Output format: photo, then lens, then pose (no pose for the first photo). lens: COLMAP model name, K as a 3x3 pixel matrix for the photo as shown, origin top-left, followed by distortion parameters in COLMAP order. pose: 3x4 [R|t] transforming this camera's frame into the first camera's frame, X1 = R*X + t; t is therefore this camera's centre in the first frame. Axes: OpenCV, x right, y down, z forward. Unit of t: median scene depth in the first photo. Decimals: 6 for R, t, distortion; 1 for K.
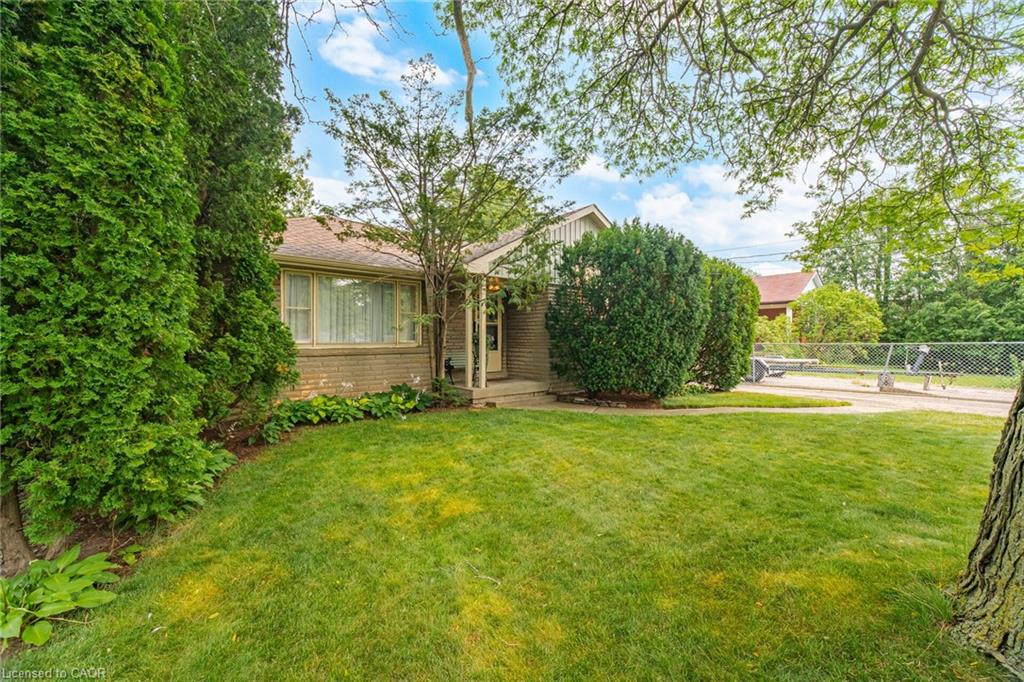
lens RADIAL K [[397.1, 0, 512.0], [0, 397.1, 341.0], [0, 0, 1]] dist [-0.015728, -0.000221]
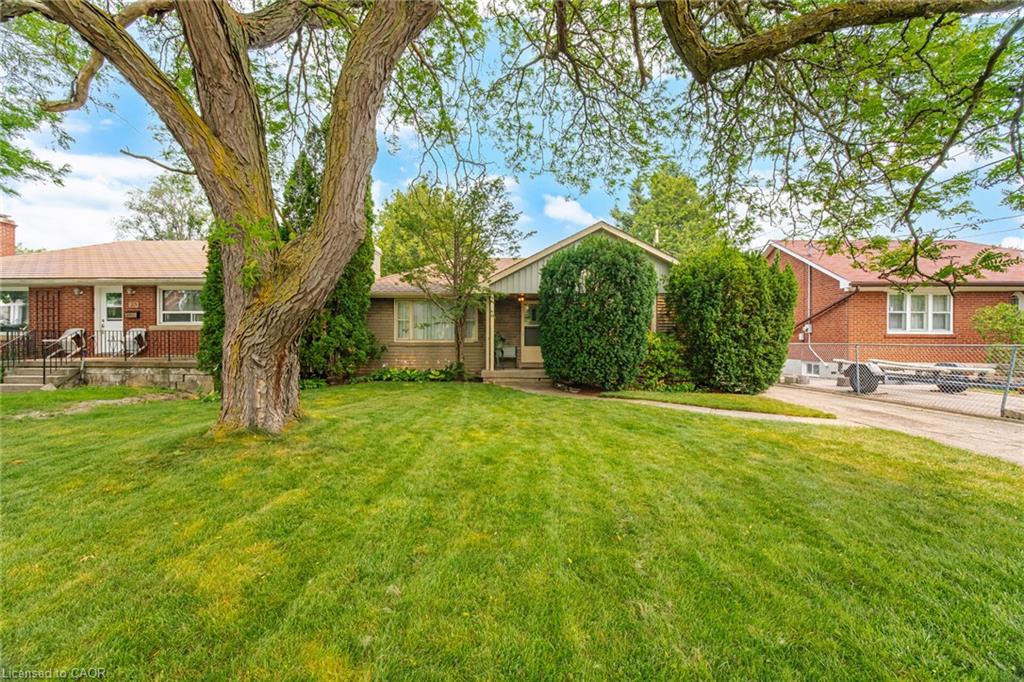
lens RADIAL K [[397.1, 0, 512.0], [0, 397.1, 341.0], [0, 0, 1]] dist [-0.015728, -0.000221]
pose [[0.762329, 0.008010, -0.647140, 0.968863], [-0.004075, 0.999963, 0.007576, -0.001182], [0.647177, -0.003138, 0.762334, -0.059127]]
